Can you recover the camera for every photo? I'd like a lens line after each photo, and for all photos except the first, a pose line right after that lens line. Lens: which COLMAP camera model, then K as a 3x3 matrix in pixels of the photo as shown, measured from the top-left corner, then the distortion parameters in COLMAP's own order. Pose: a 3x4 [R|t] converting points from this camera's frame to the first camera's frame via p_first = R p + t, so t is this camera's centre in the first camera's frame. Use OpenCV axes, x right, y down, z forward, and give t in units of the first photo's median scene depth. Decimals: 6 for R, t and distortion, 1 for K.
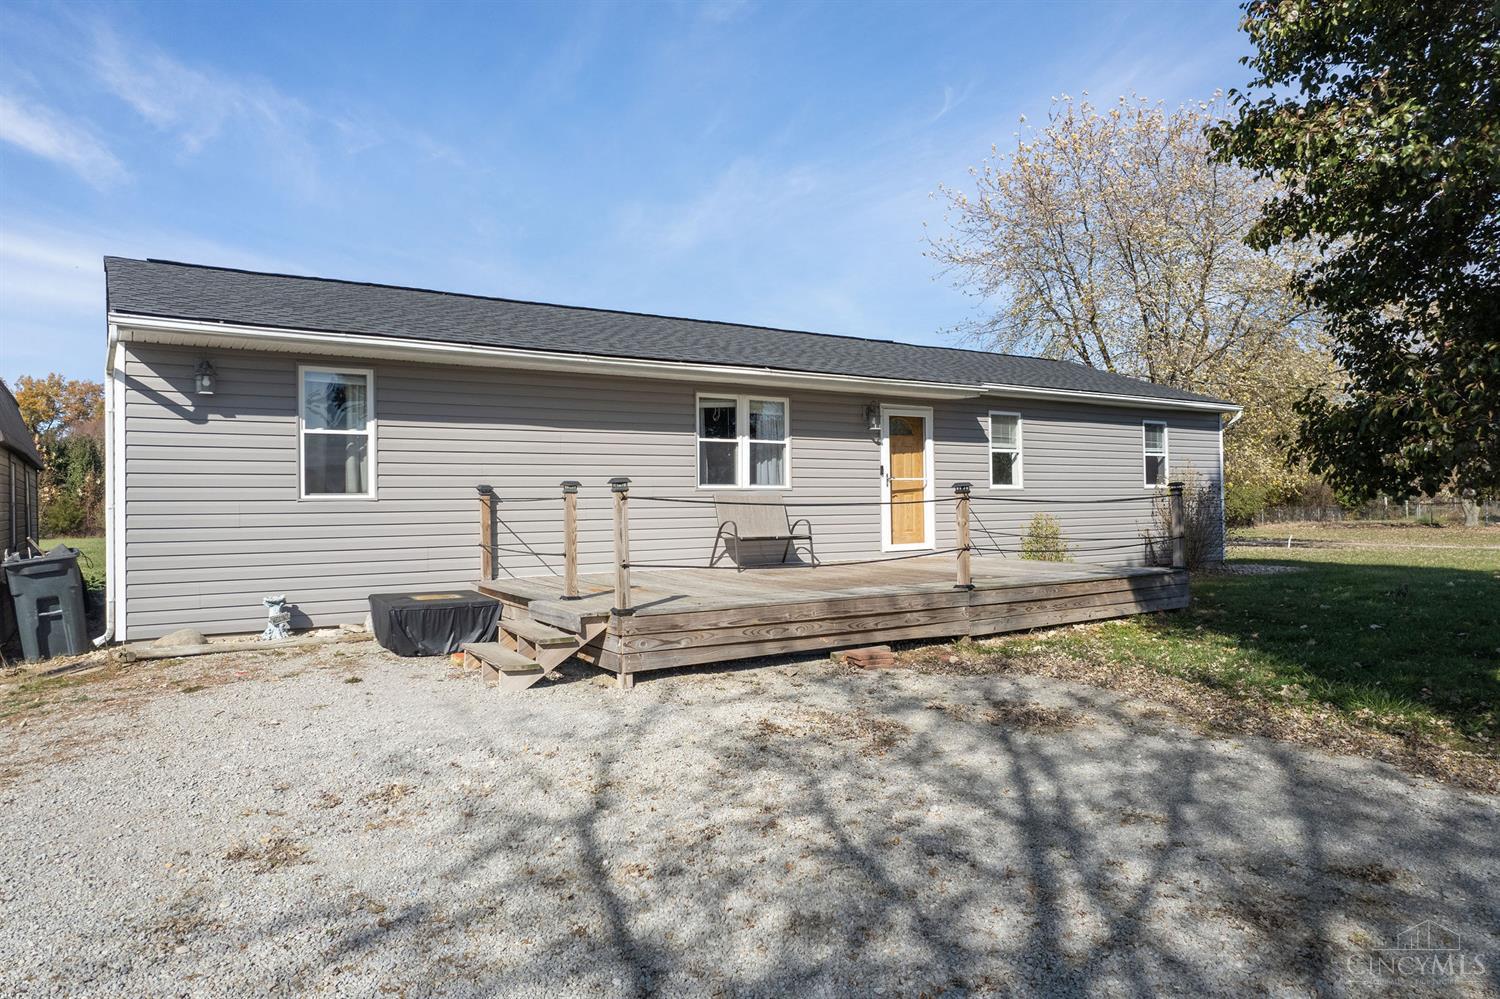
lens RADIAL K [[966.3, 0, 750.0], [0, 966.3, 499.5], [0, 0, 1]] dist [-0.036196, 0.004400]
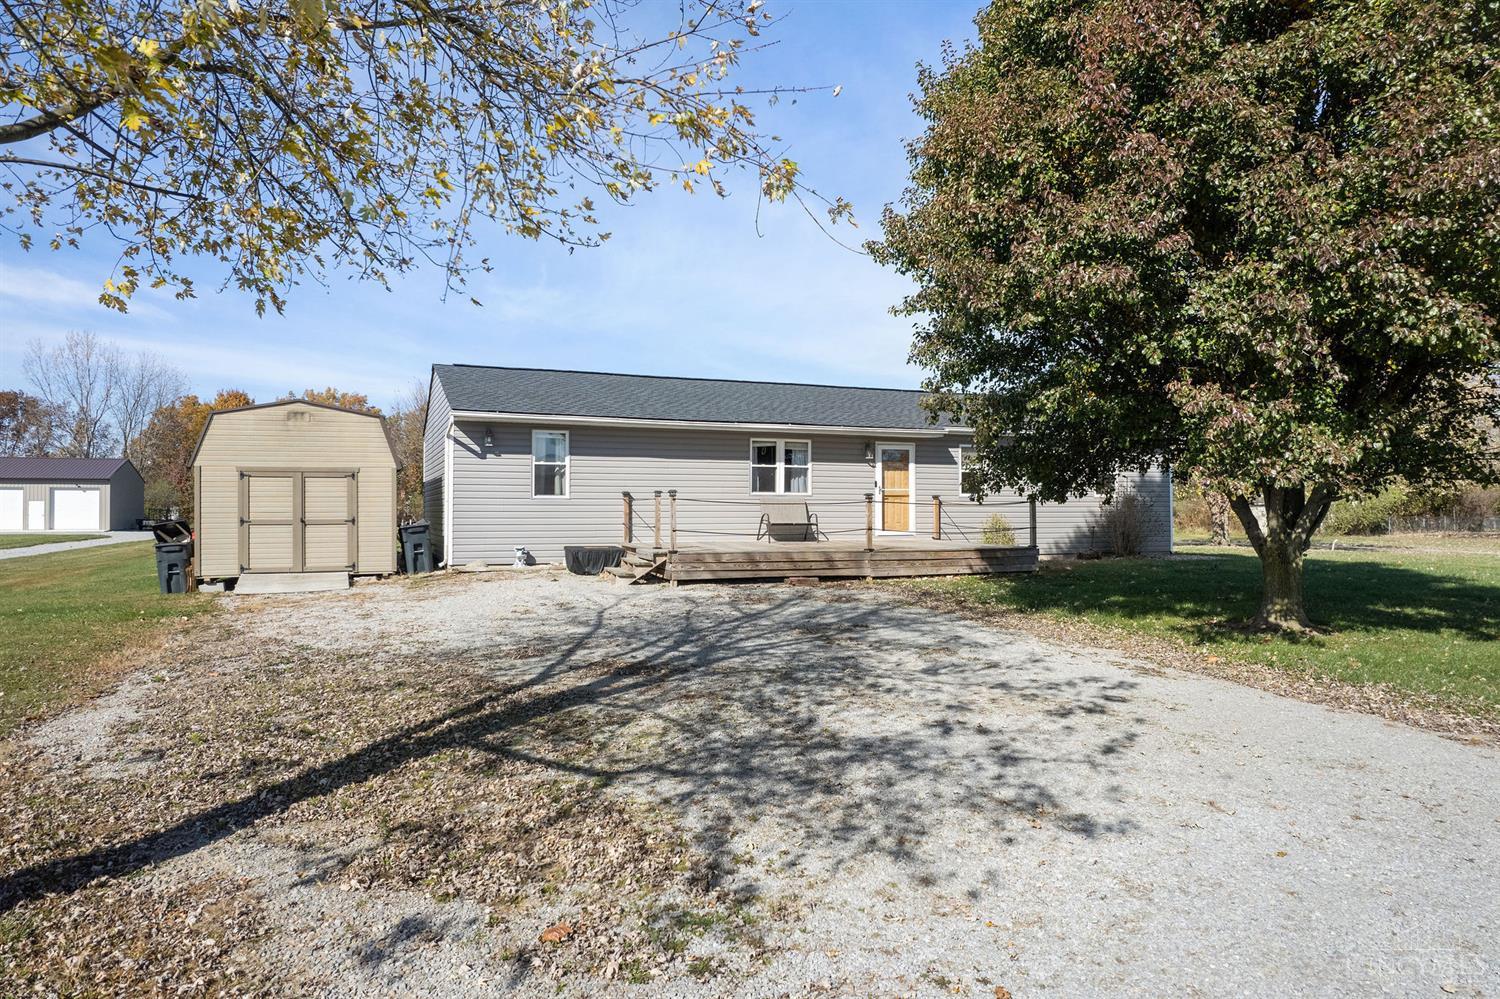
lens RADIAL K [[966.3, 0, 750.0], [0, 966.3, 499.5], [0, 0, 1]] dist [-0.036196, 0.004400]
pose [[0.977930, 0.011924, -0.208590, 0.343007], [-0.012264, 0.999925, -0.000334, -0.001728], [0.208571, 0.002885, 0.978003, -0.759074]]
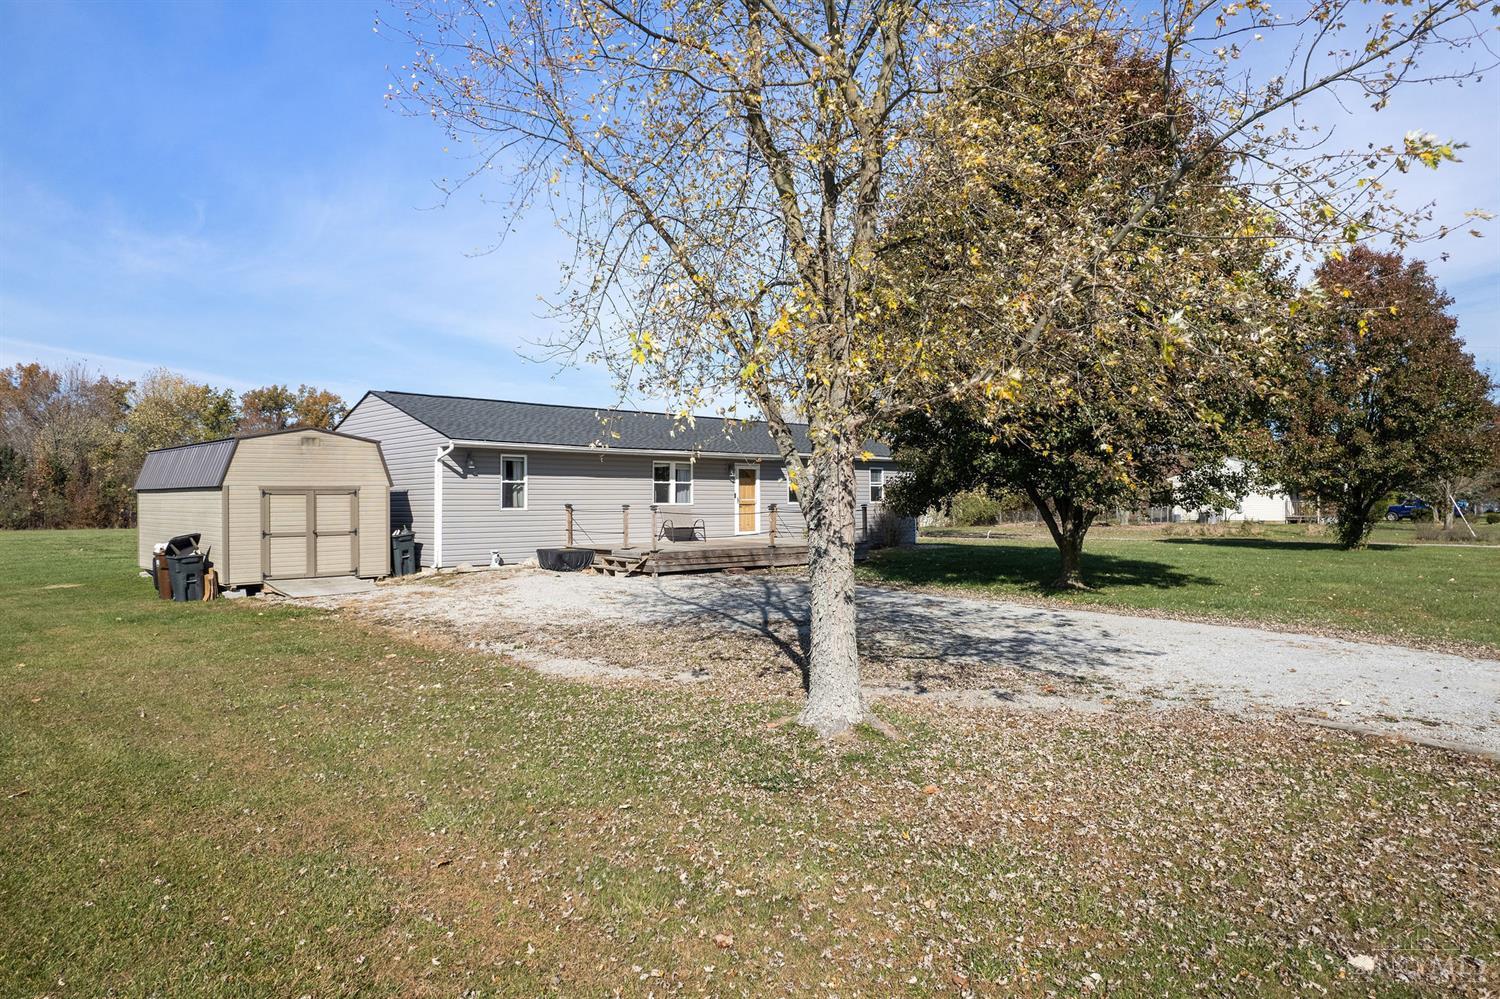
lens RADIAL K [[966.3, 0, 750.0], [0, 966.3, 499.5], [0, 0, 1]] dist [-0.036196, 0.004400]
pose [[0.983706, 0.009302, 0.179542, -0.260820], [-0.010056, 0.999944, 0.003289, -0.036891], [-0.179502, -0.005040, 0.983745, -1.330991]]
